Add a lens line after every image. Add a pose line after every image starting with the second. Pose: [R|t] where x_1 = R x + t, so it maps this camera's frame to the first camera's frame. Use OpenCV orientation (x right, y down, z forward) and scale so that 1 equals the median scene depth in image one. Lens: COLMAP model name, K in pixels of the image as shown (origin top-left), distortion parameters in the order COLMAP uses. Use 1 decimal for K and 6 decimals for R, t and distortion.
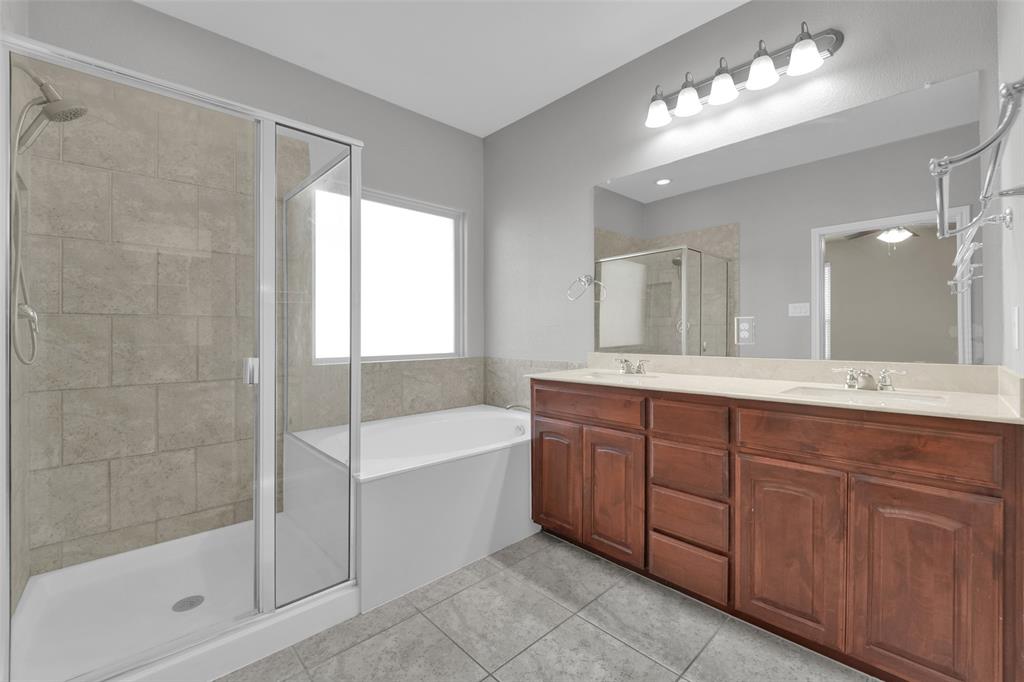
lens RADIAL K [[421.5, 0, 515.0], [0, 421.5, 332.6], [0, 0, 1]] dist [-0.009273, -0.000265]
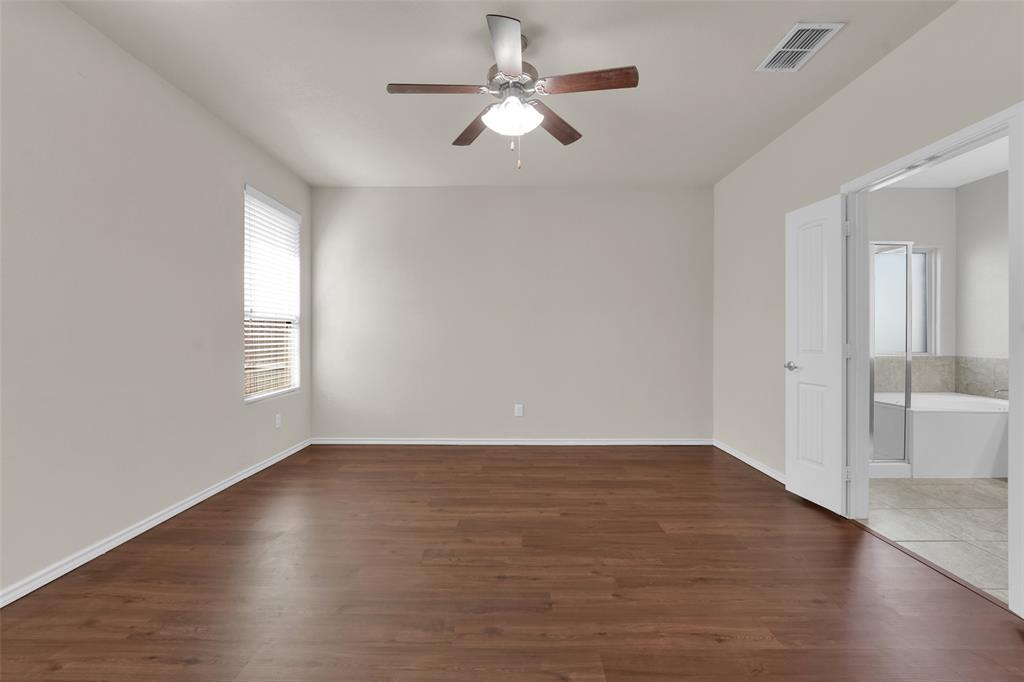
lens RADIAL K [[421.5, 0, 515.3], [0, 421.5, 341.4], [0, 0, 1]] dist [-0.009273, -0.000265]
pose [[0.740323, 0.004145, -0.672239, -0.220361], [0.004191, 0.999933, 0.010781, -0.007616], [0.672239, -0.010799, 0.740256, -0.889574]]
